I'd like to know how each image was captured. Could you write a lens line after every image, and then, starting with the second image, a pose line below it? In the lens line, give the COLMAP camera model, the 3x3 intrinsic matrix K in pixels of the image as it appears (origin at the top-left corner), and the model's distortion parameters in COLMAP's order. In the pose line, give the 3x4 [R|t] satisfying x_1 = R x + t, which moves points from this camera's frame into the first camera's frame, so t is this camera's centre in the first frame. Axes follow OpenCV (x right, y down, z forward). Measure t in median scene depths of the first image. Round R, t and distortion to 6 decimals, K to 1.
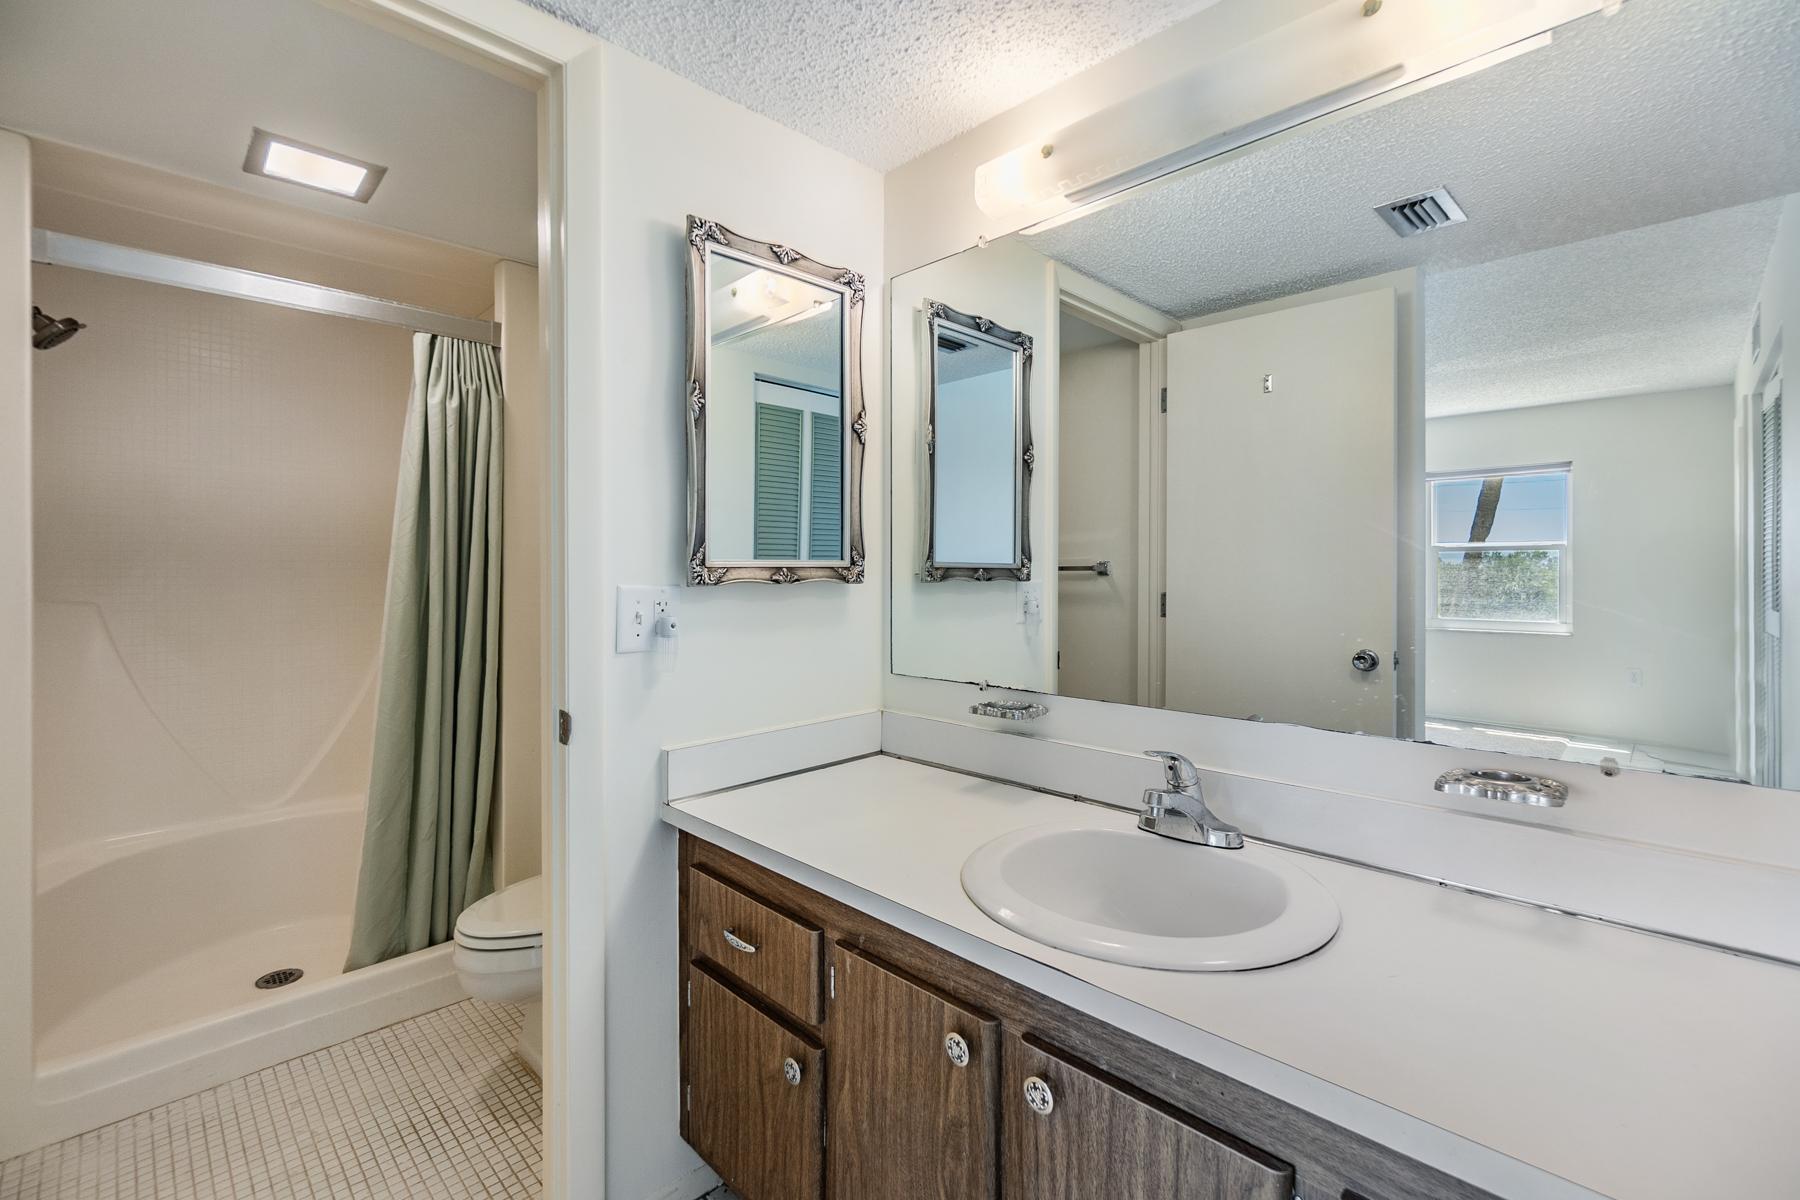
lens RADIAL K [[784.8, 0, 896.9], [0, 784.8, 582.5], [0, 0, 1]] dist [-0.002160, -0.000230]
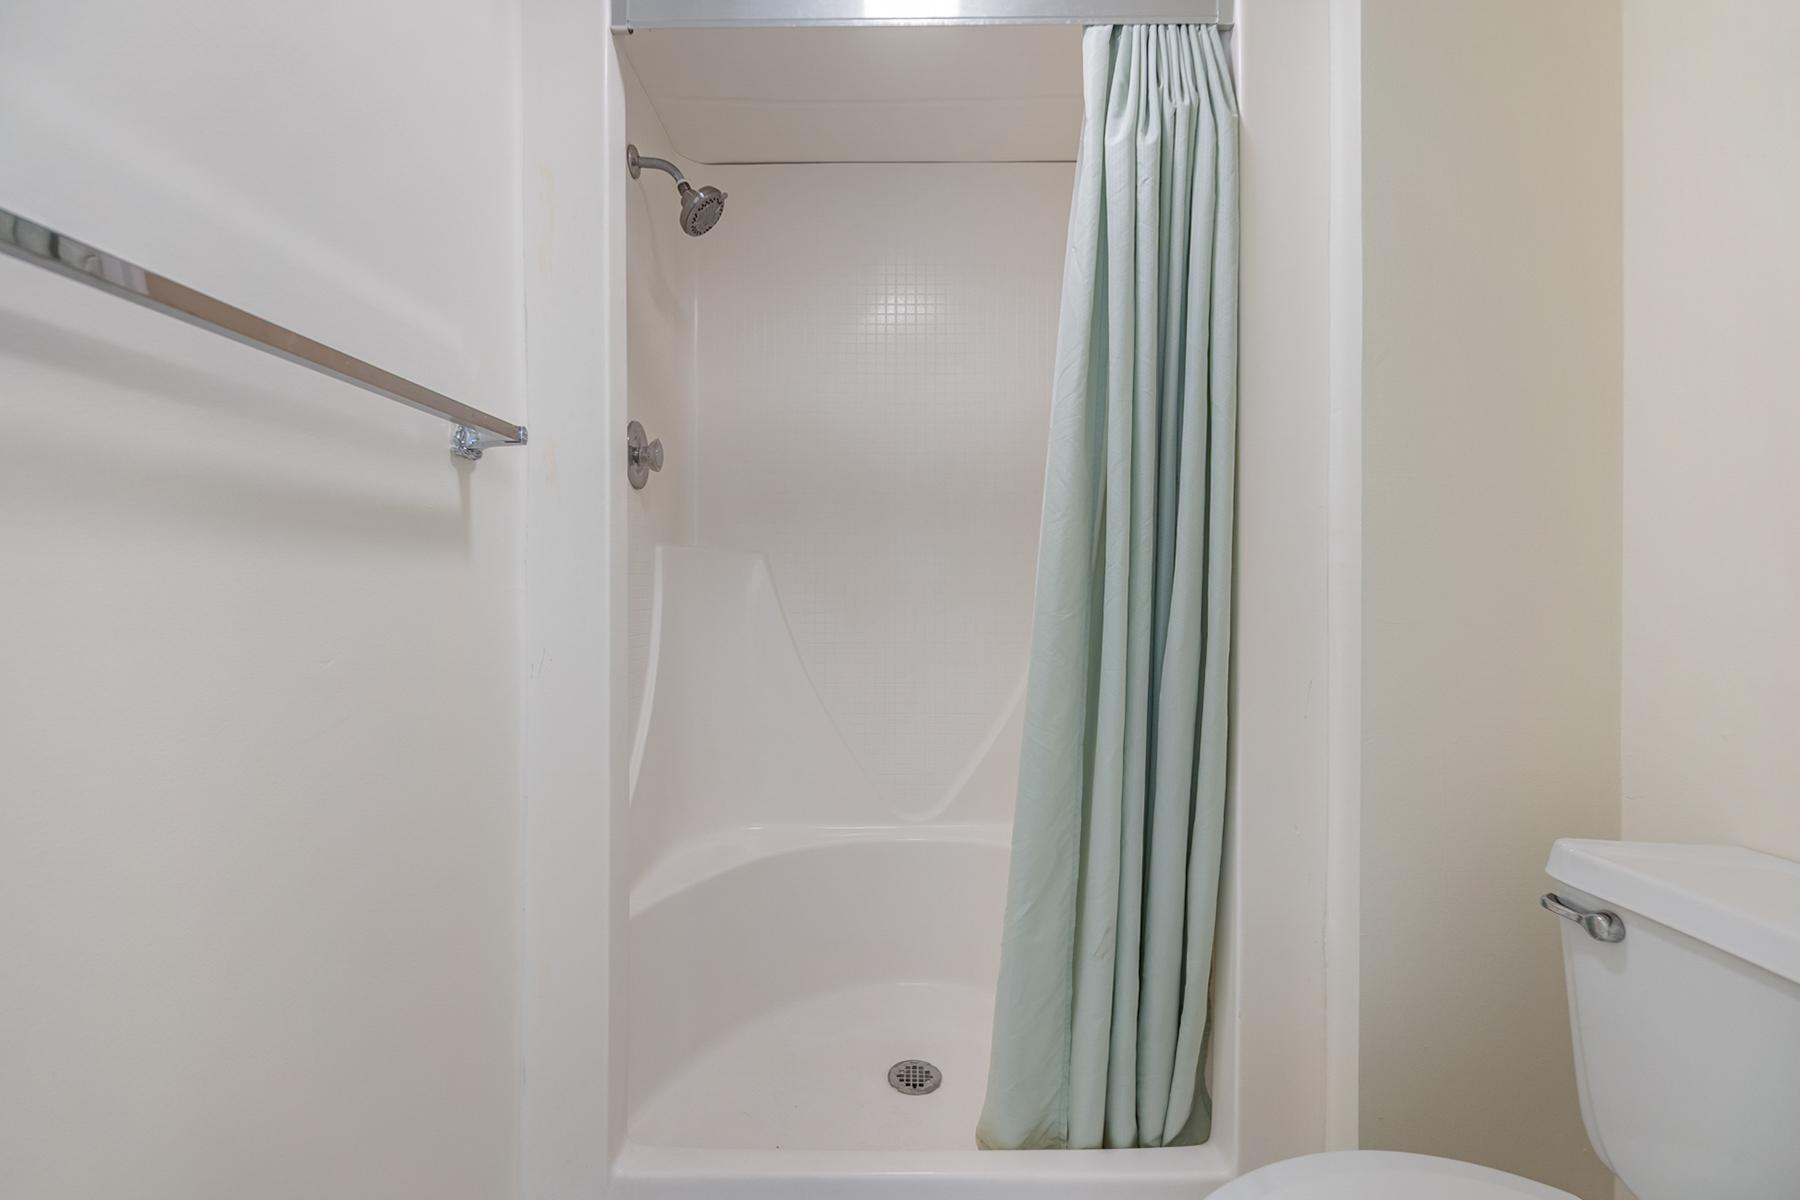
lens RADIAL K [[784.8, 0, 896.9], [0, 784.8, 582.5], [0, 0, 1]] dist [-0.002160, -0.000230]
pose [[0.700339, -0.004260, -0.713797, -0.310305], [-0.008059, 0.999871, -0.013874, 0.073868], [0.713765, 0.015469, 0.700215, 0.516113]]
